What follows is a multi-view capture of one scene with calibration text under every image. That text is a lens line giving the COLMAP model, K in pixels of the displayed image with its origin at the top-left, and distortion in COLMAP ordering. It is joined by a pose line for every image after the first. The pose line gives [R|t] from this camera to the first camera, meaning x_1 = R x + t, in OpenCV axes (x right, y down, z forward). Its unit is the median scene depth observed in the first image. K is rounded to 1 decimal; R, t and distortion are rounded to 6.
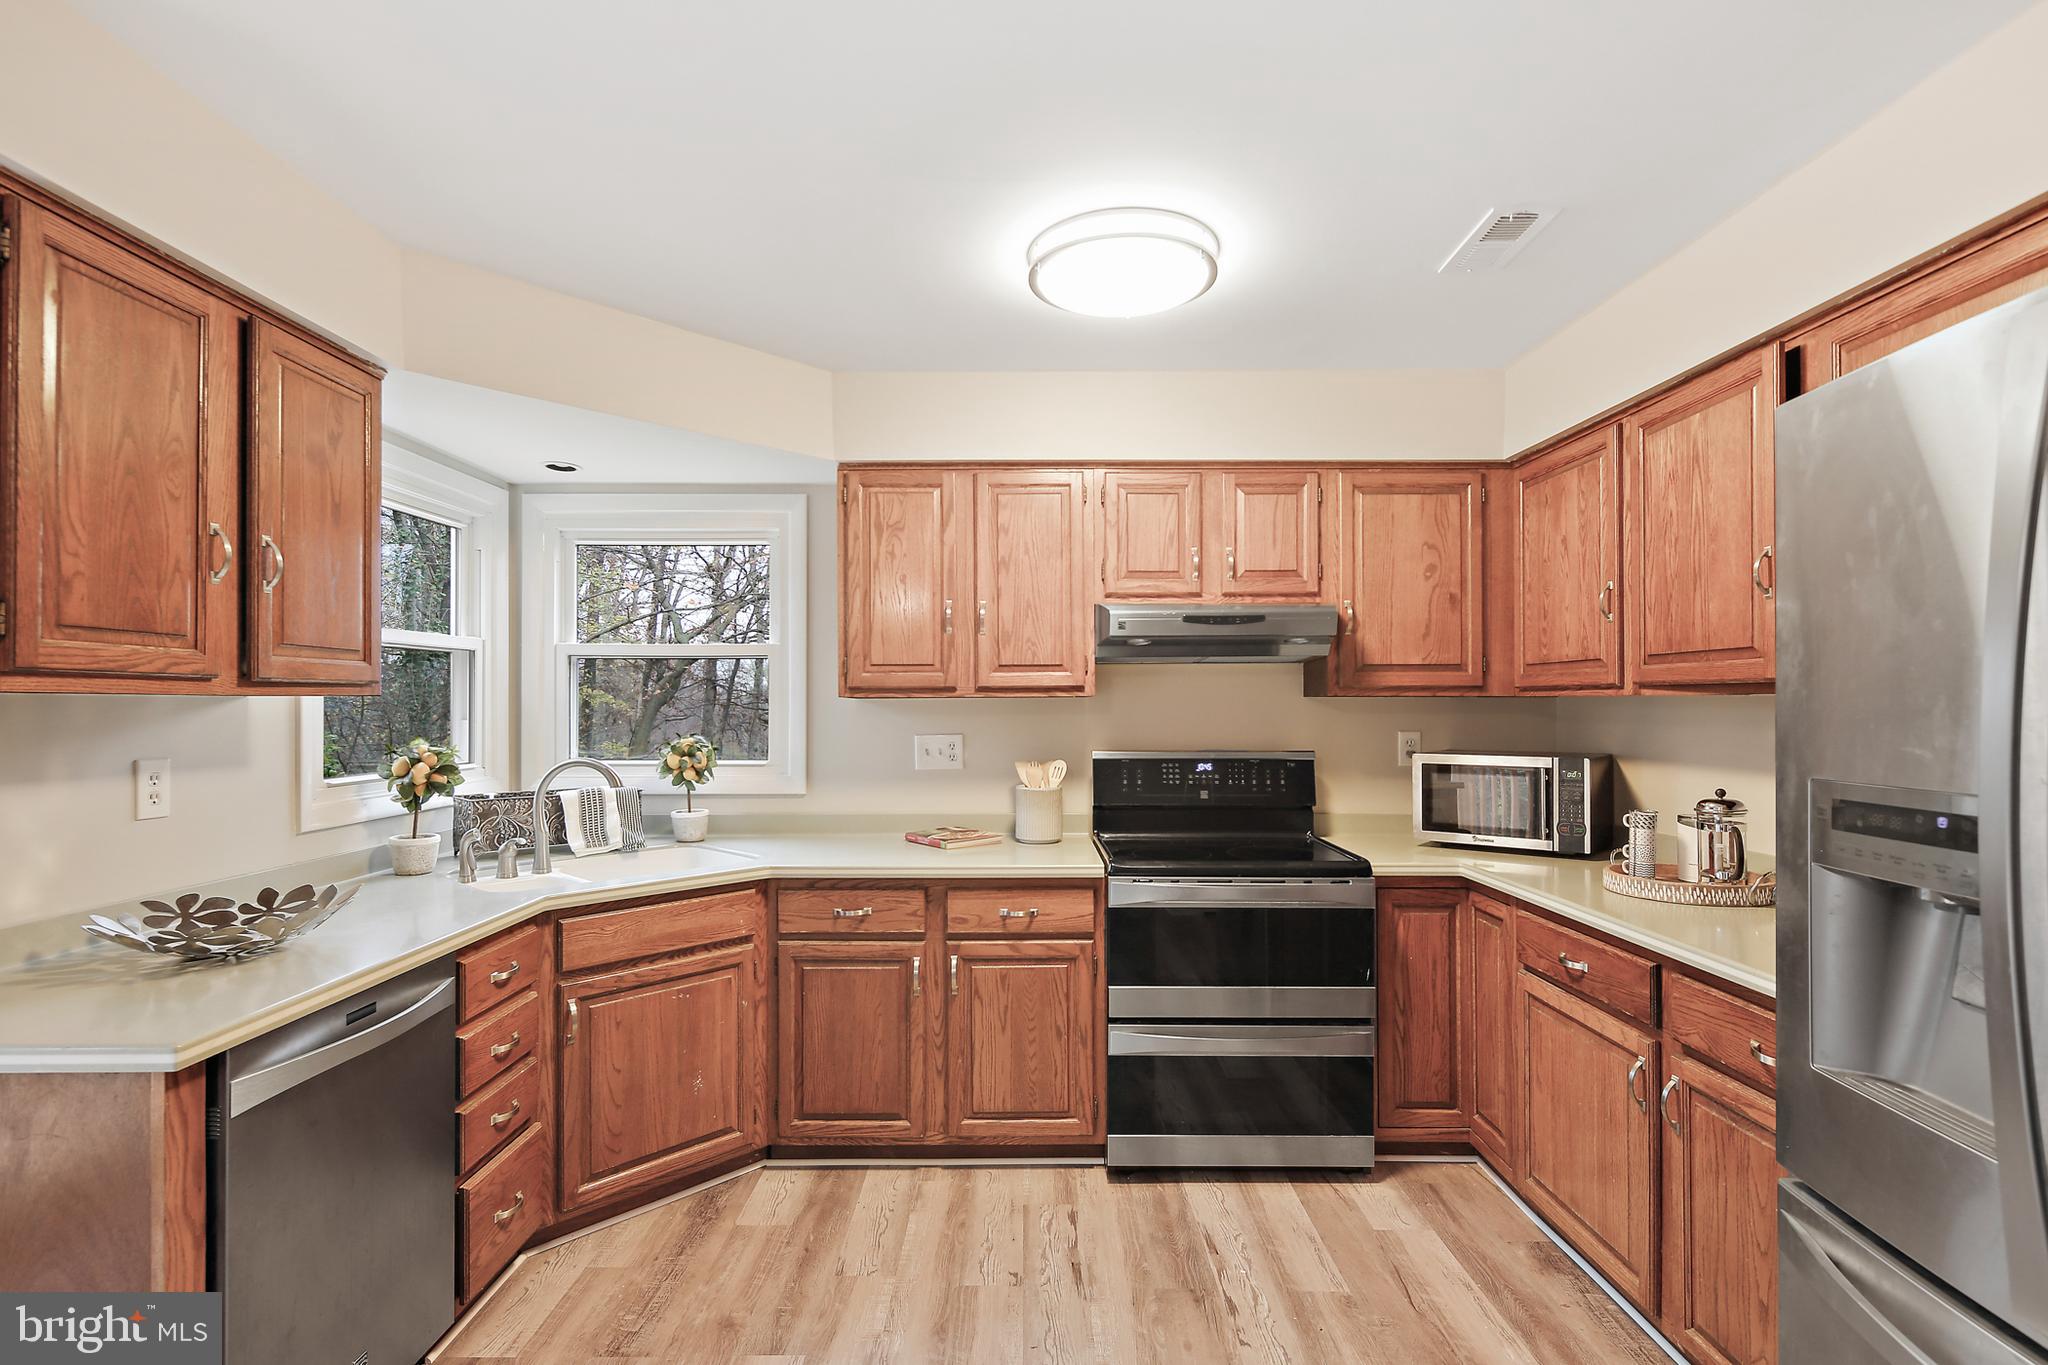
lens RADIAL K [[999.6, 0, 1031.2], [0, 999.6, 696.0], [0, 0, 1]] dist [0.003241, -0.004138]
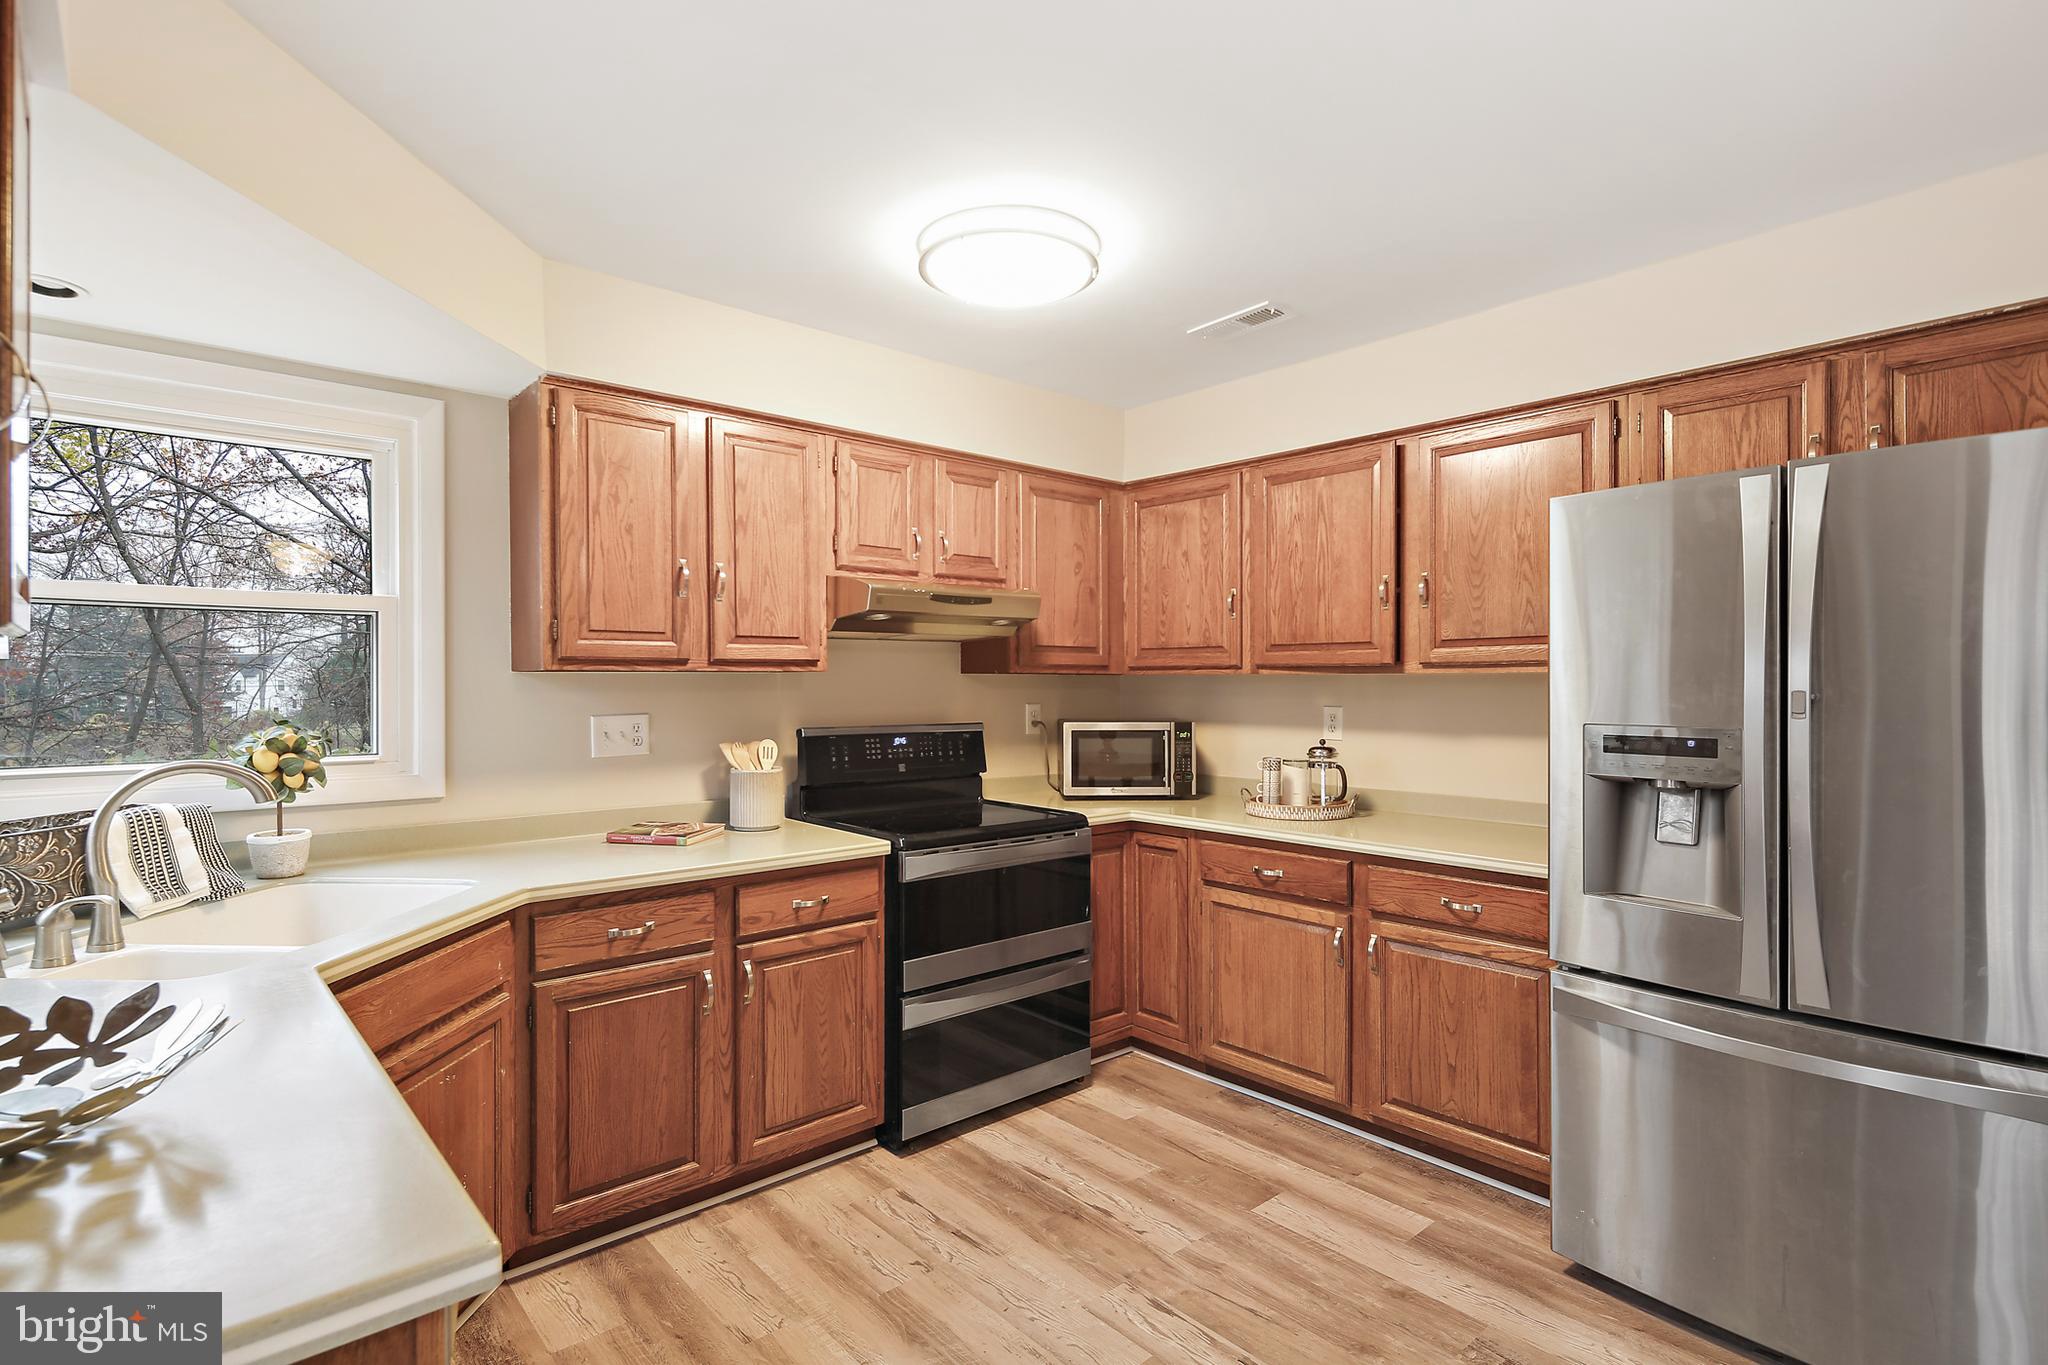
lens RADIAL K [[999.6, 0, 1032.1], [0, 999.6, 682.3], [0, 0, 1]] dist [0.003241, -0.004138]
pose [[0.748724, 0.001327, 0.662881, -0.477743], [-0.007008, 0.999958, 0.005914, 0.004251], [-0.662845, -0.009073, 0.748701, 0.164891]]
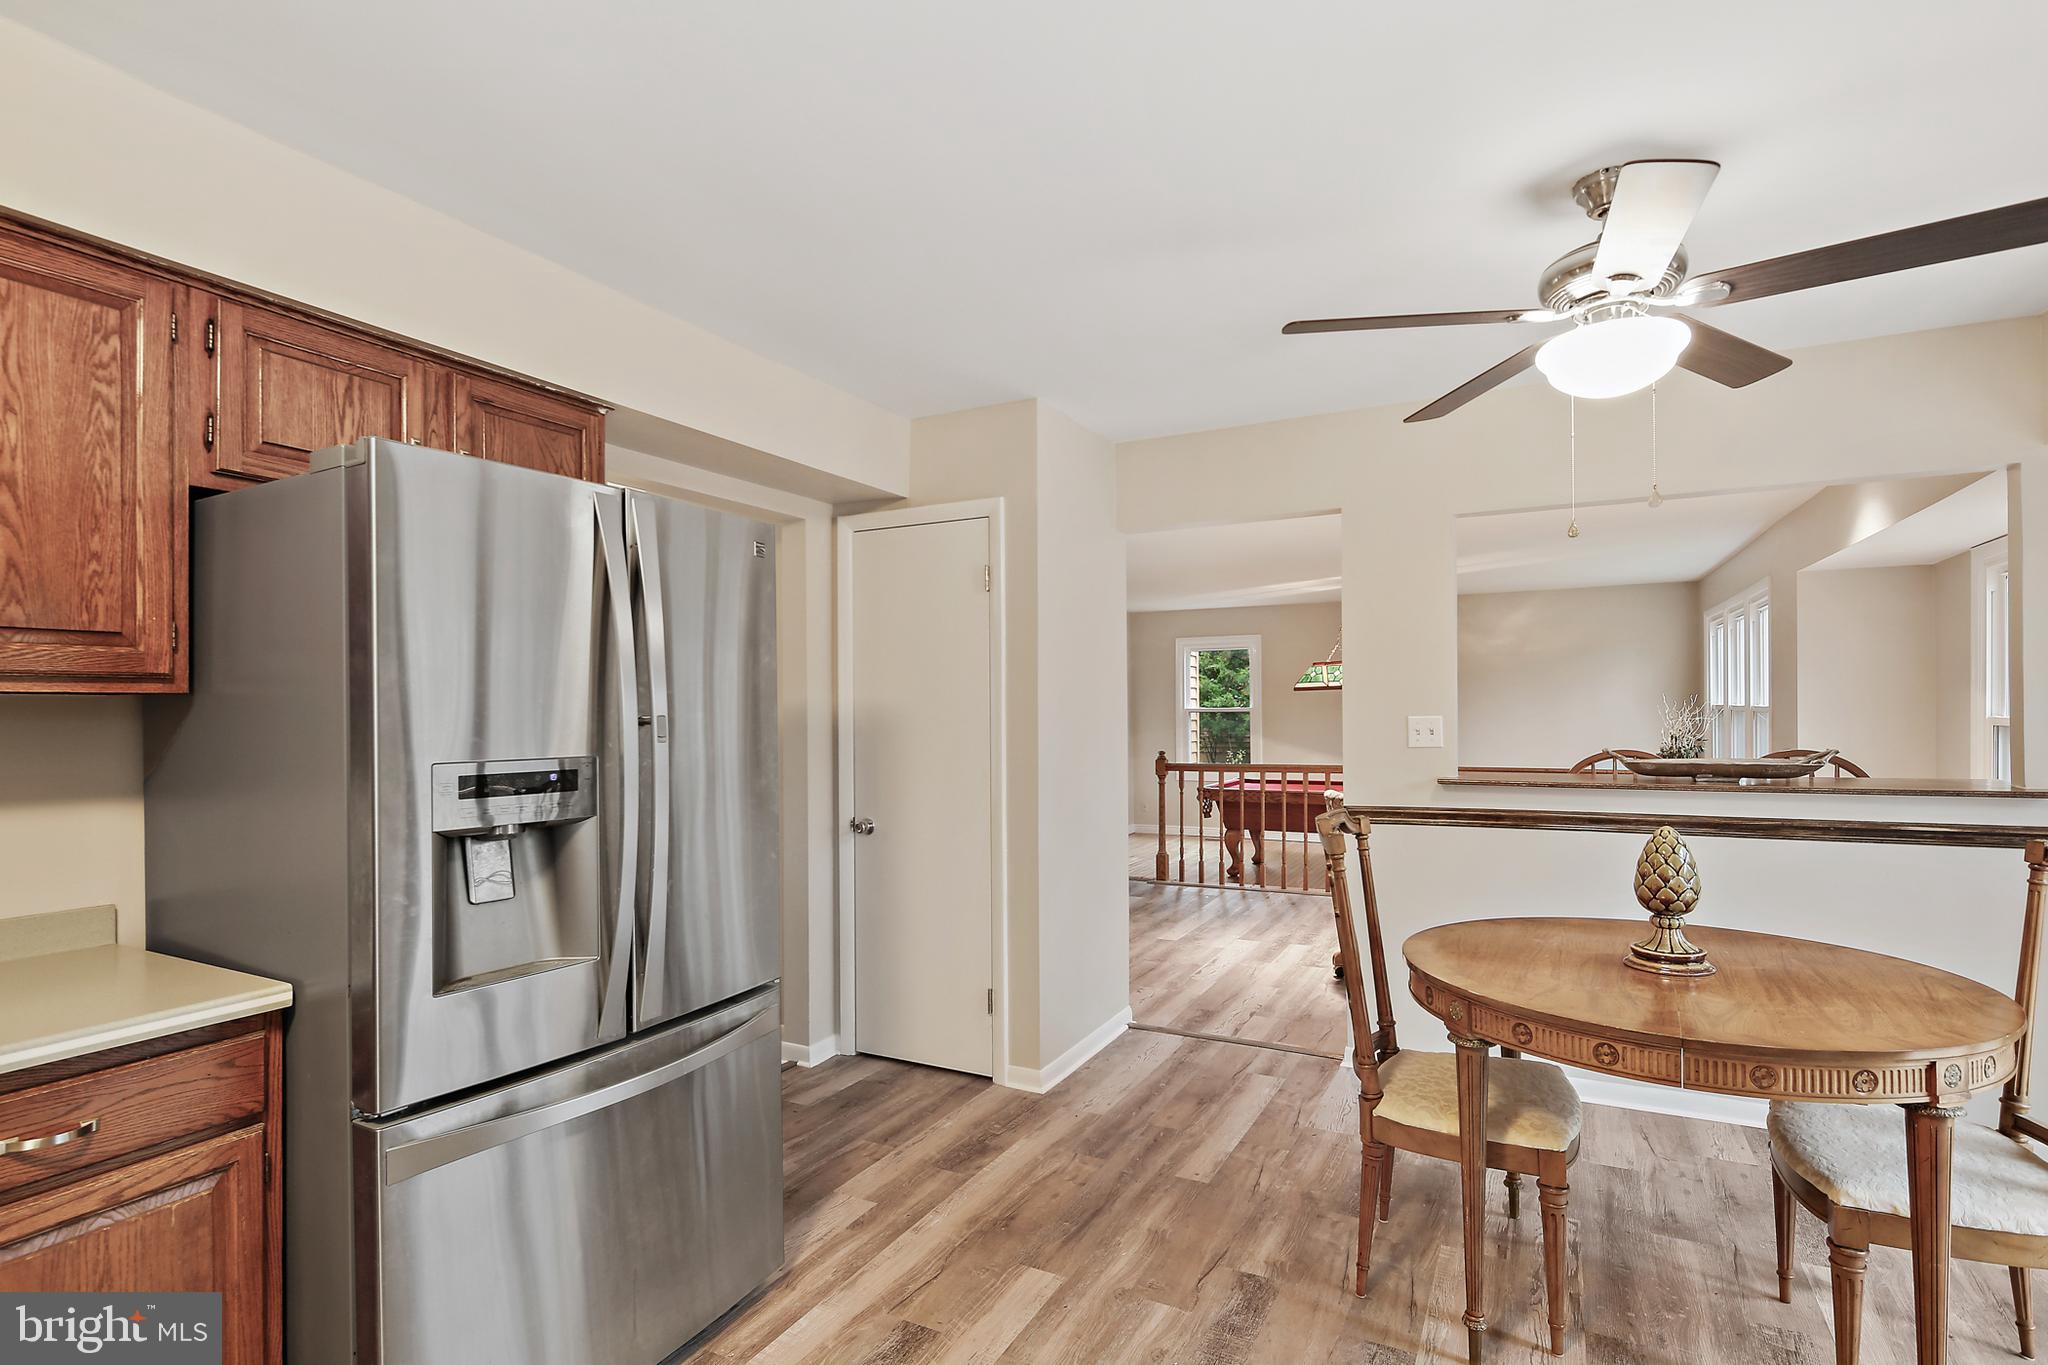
lens RADIAL K [[999.6, 0, 1023.0], [0, 999.6, 699.2], [0, 0, 1]] dist [0.003241, -0.004138]
pose [[-0.877922, 0.013589, 0.478610, -0.207674], [0.002988, 0.999733, -0.022905, 0.015496], [-0.478794, -0.018678, -0.877729, 0.801790]]
